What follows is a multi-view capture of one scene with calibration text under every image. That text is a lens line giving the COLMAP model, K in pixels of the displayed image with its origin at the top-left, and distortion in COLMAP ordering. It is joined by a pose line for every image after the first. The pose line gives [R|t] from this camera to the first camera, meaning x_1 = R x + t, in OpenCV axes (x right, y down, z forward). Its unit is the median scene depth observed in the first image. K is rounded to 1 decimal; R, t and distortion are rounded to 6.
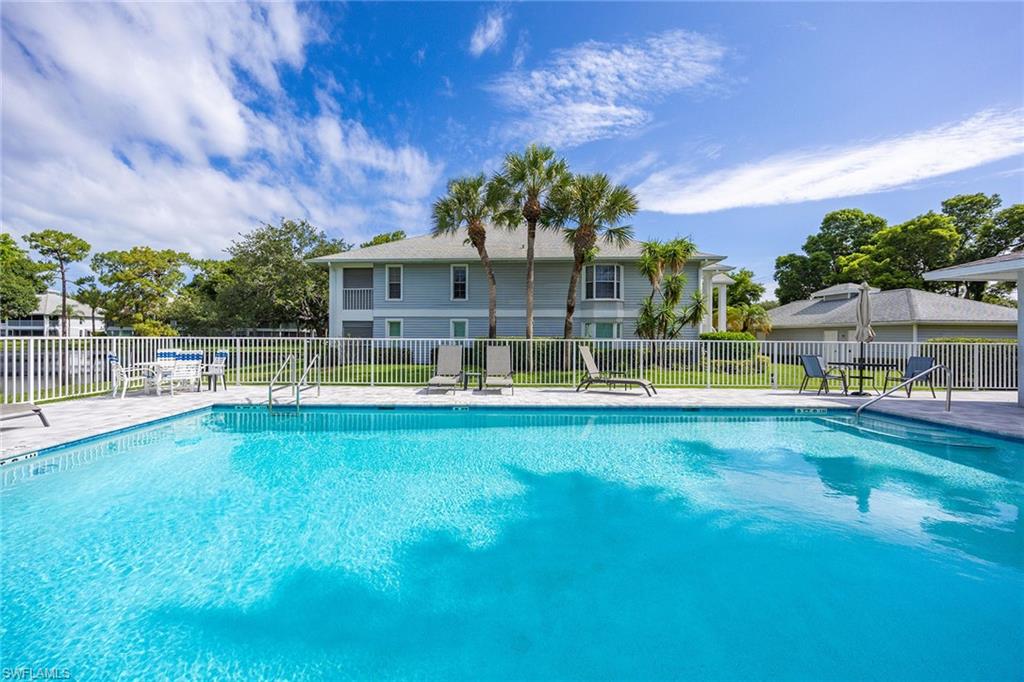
lens RADIAL K [[411.7, 0, 512.7], [0, 411.7, 351.6], [0, 0, 1]] dist [0.001239, 0.000329]
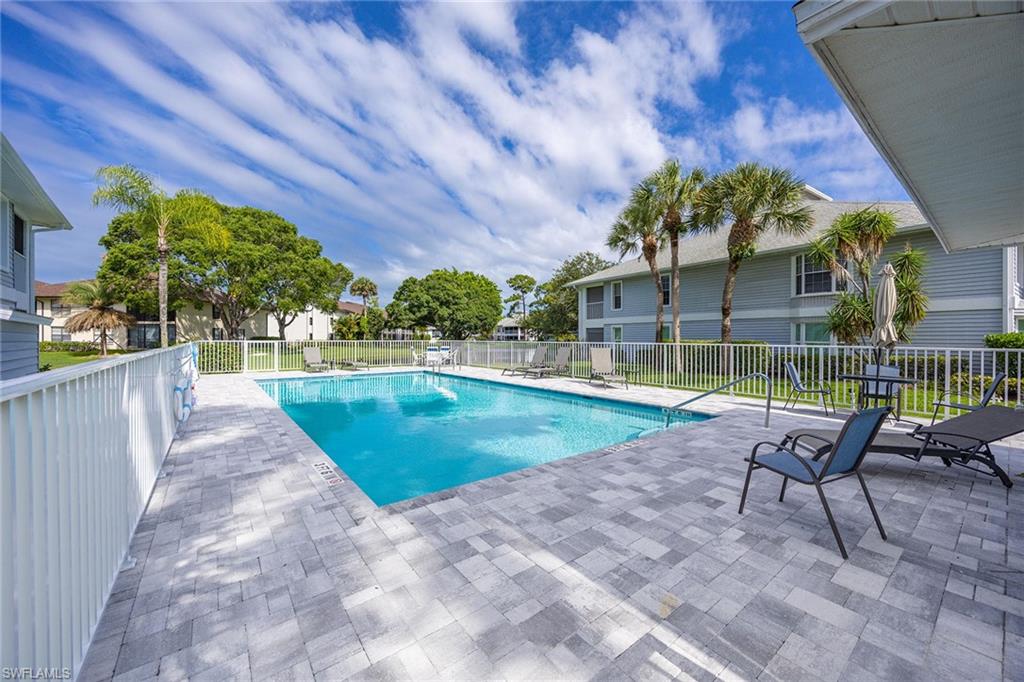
lens RADIAL K [[424.9, 0, 498.8], [0, 424.9, 340.2], [0, 0, 1]] dist [0.000274, 0.000173]
pose [[0.564252, -0.000216, -0.825602, 0.213387], [-0.030500, 0.999312, -0.021106, 0.000721], [0.825039, 0.037090, 0.563858, 0.001507]]
